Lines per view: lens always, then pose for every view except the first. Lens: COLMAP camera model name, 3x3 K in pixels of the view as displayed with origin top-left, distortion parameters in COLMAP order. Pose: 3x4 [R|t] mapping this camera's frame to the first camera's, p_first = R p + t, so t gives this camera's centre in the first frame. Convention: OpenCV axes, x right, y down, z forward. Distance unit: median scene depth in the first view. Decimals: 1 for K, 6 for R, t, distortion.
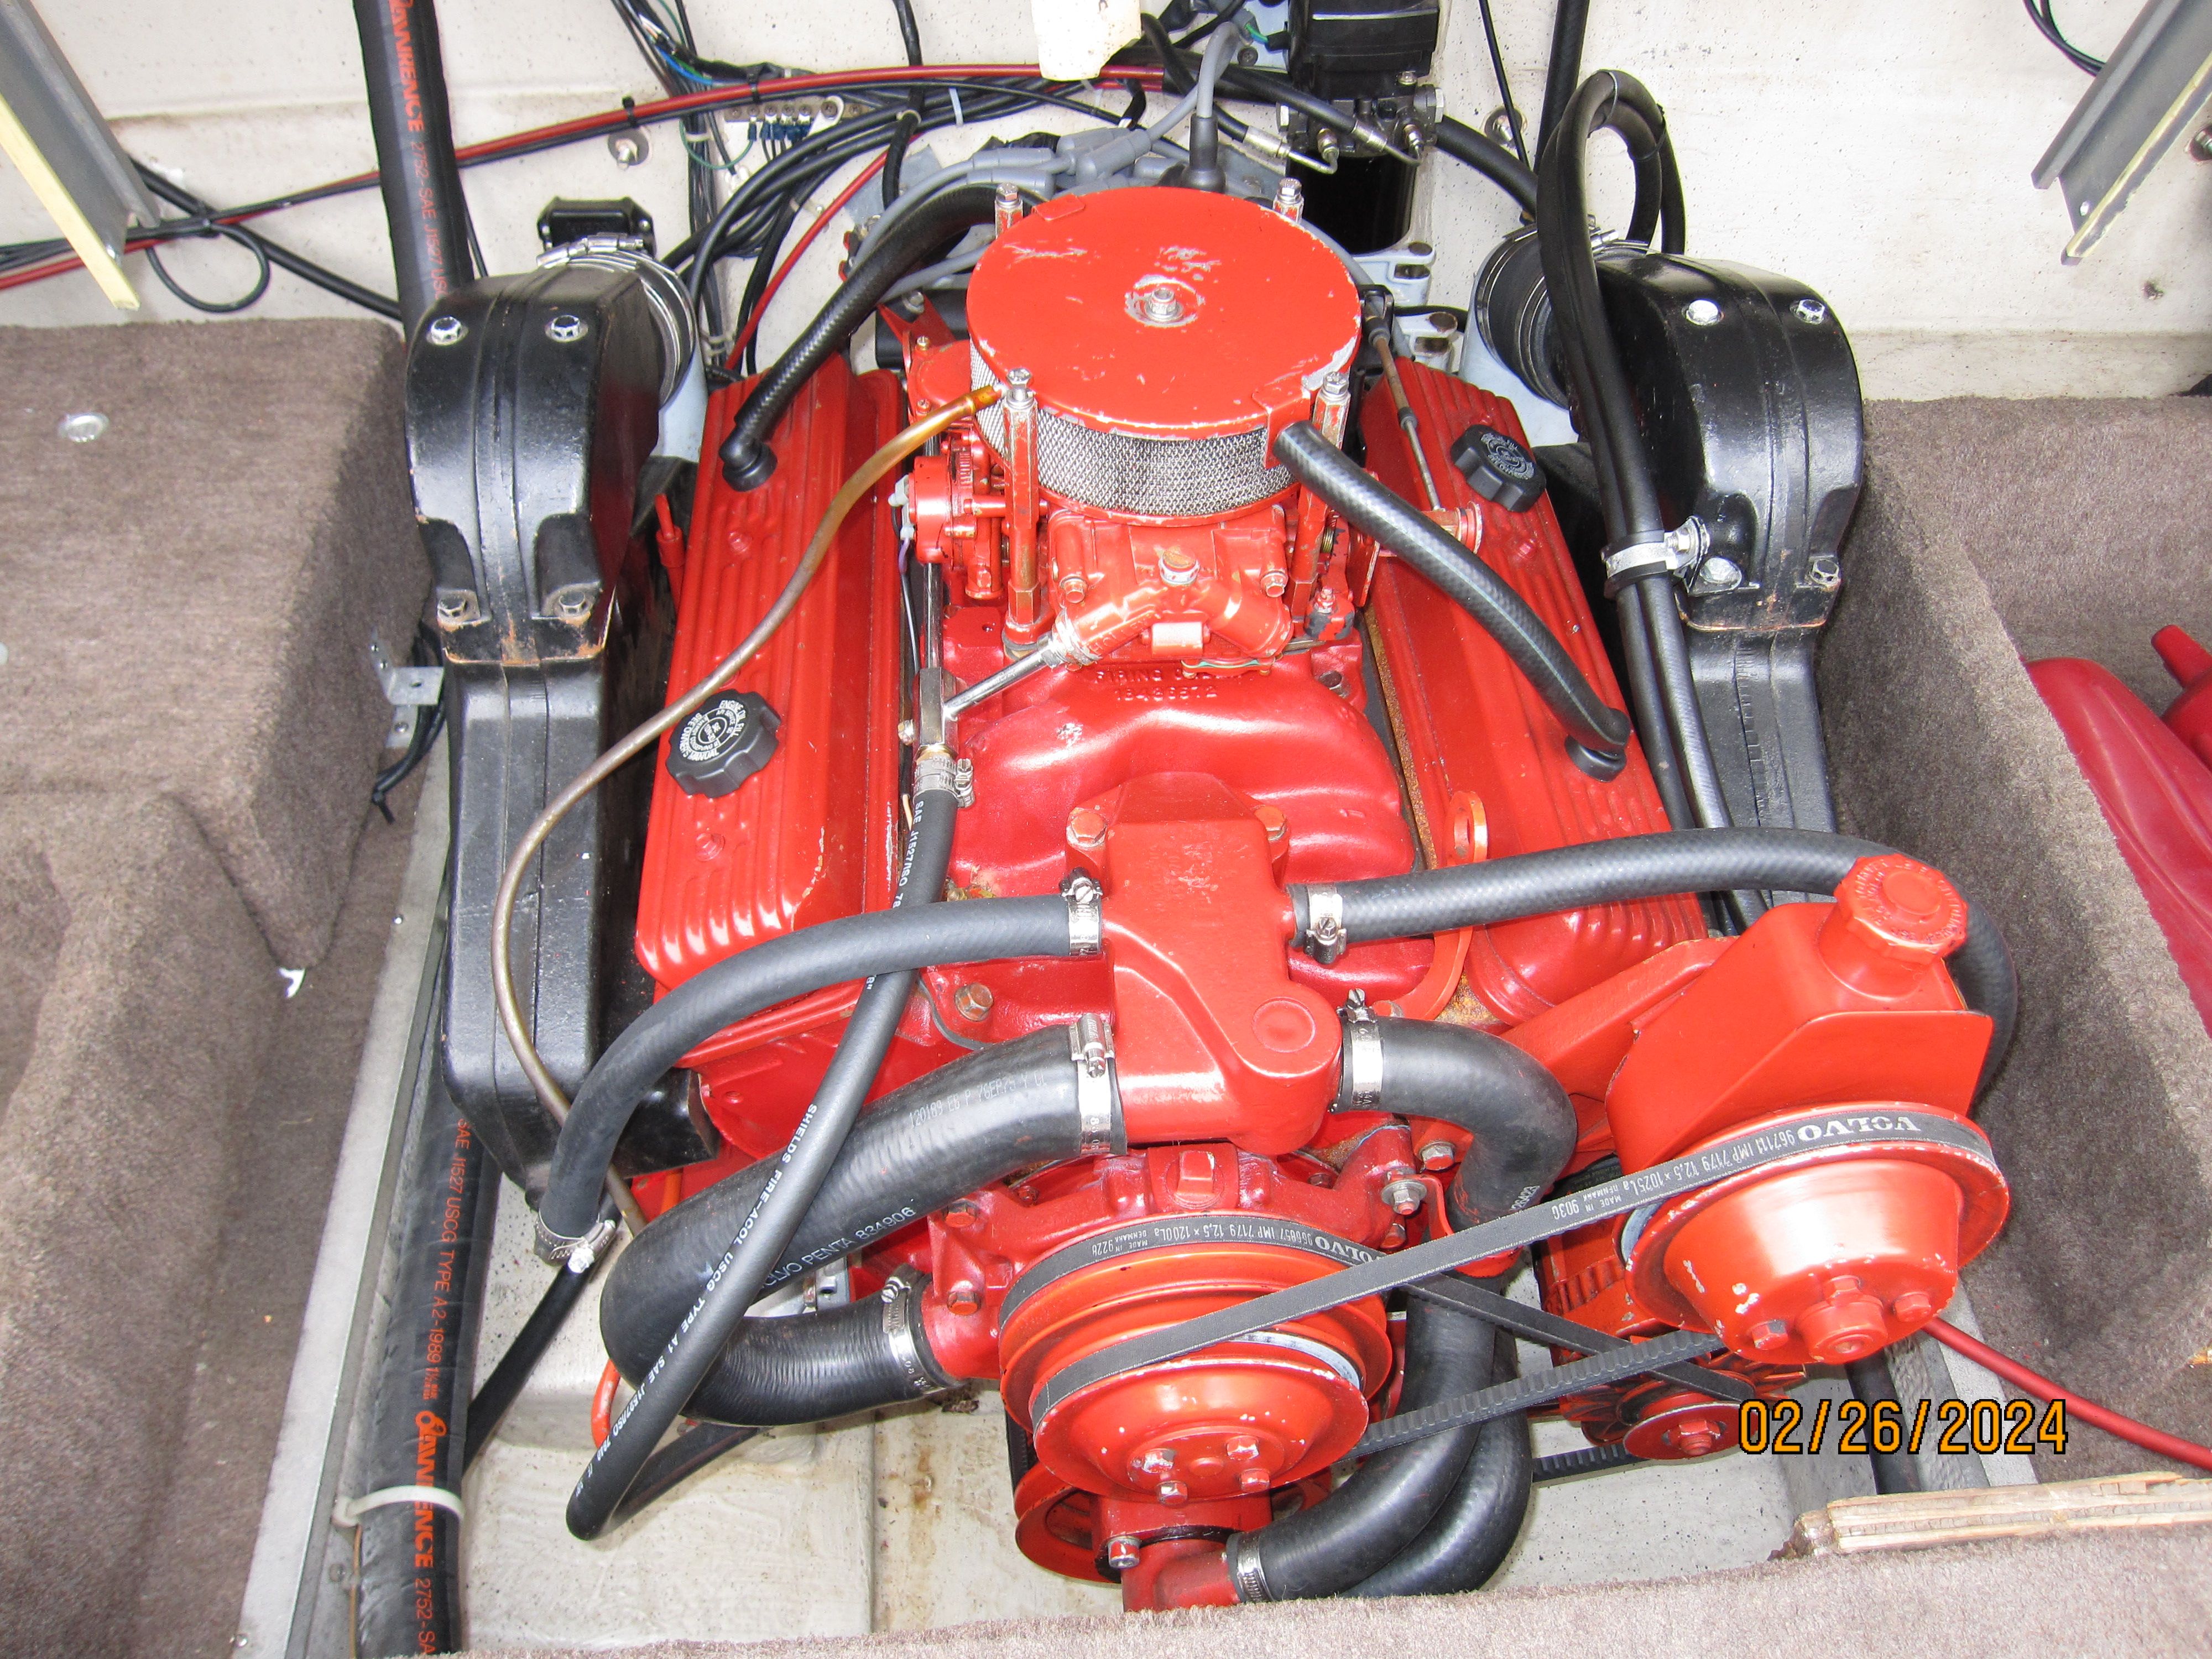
lens RADIAL K [[1820.4, 0, 1138.6], [0, 1820.4, 795.6], [0, 0, 1]] dist [-0.045649, 0.020632]
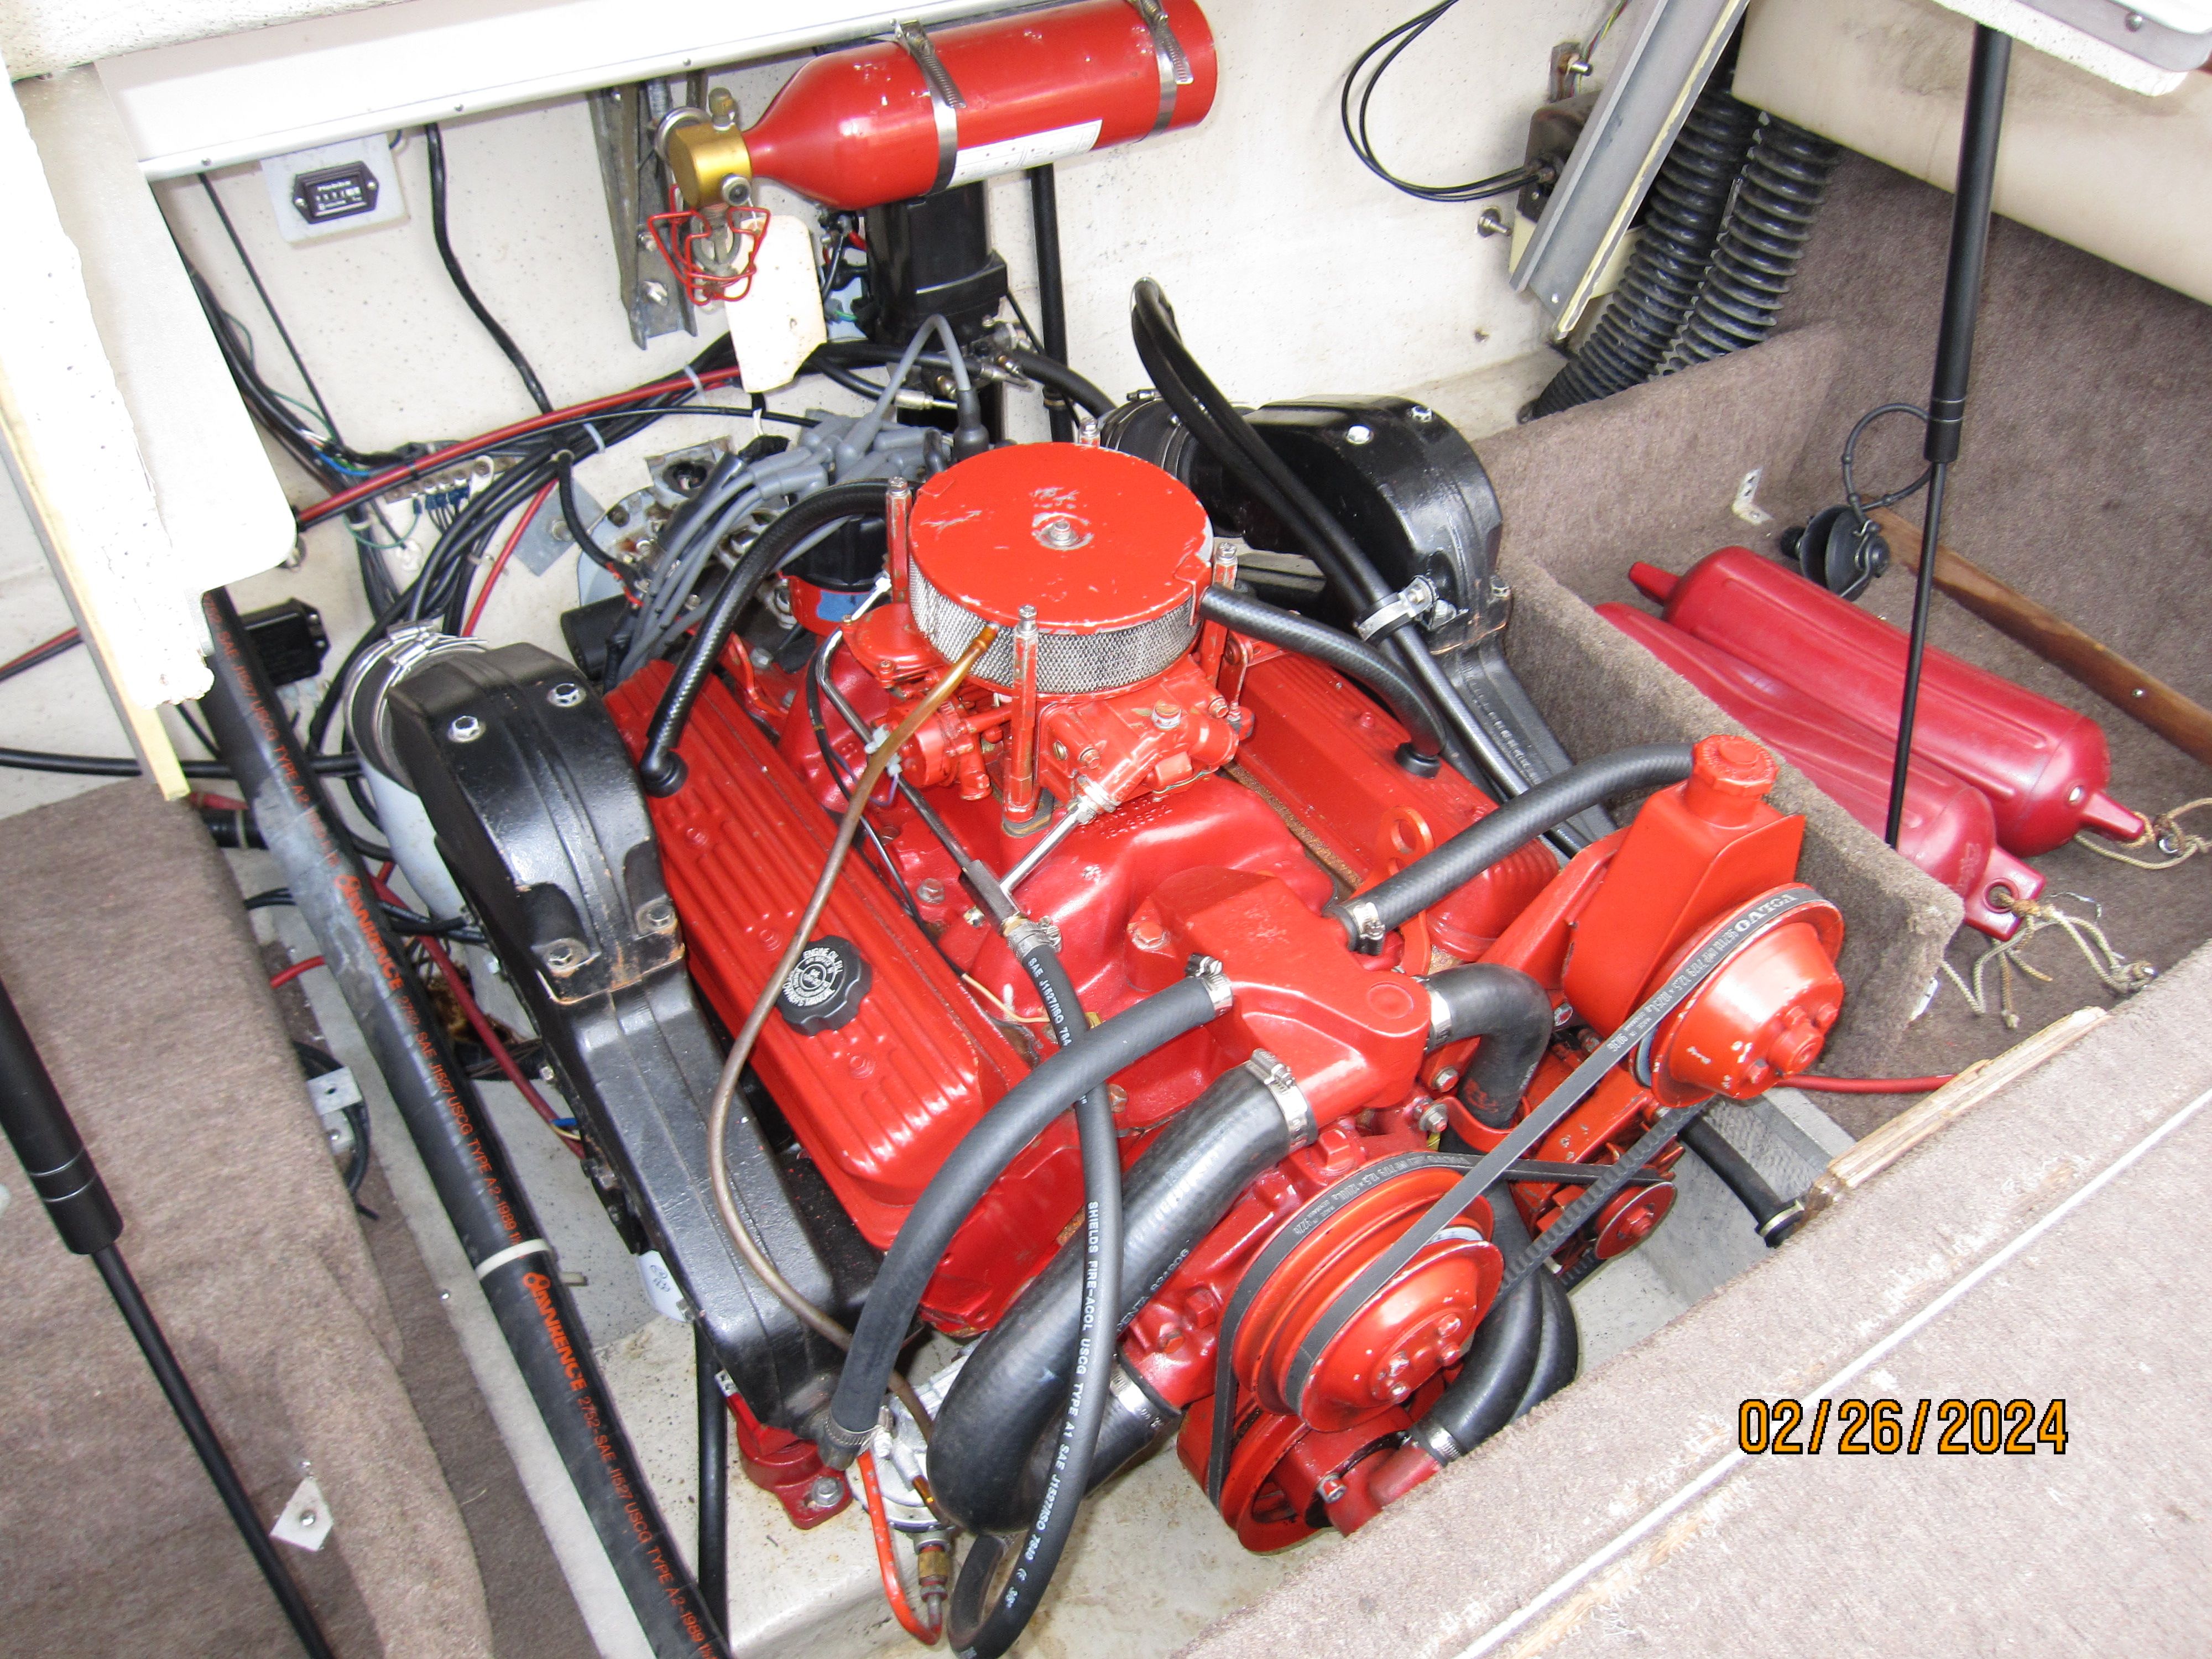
lens RADIAL K [[1820.4, 0, 1138.6], [0, 1820.4, 795.6], [0, 0, 1]] dist [-0.045649, 0.020632]
pose [[0.872641, -0.322919, 0.366361, -0.435508], [0.355844, 0.934234, -0.024134, -0.041345], [-0.334474, 0.151428, 0.930160, -0.179856]]
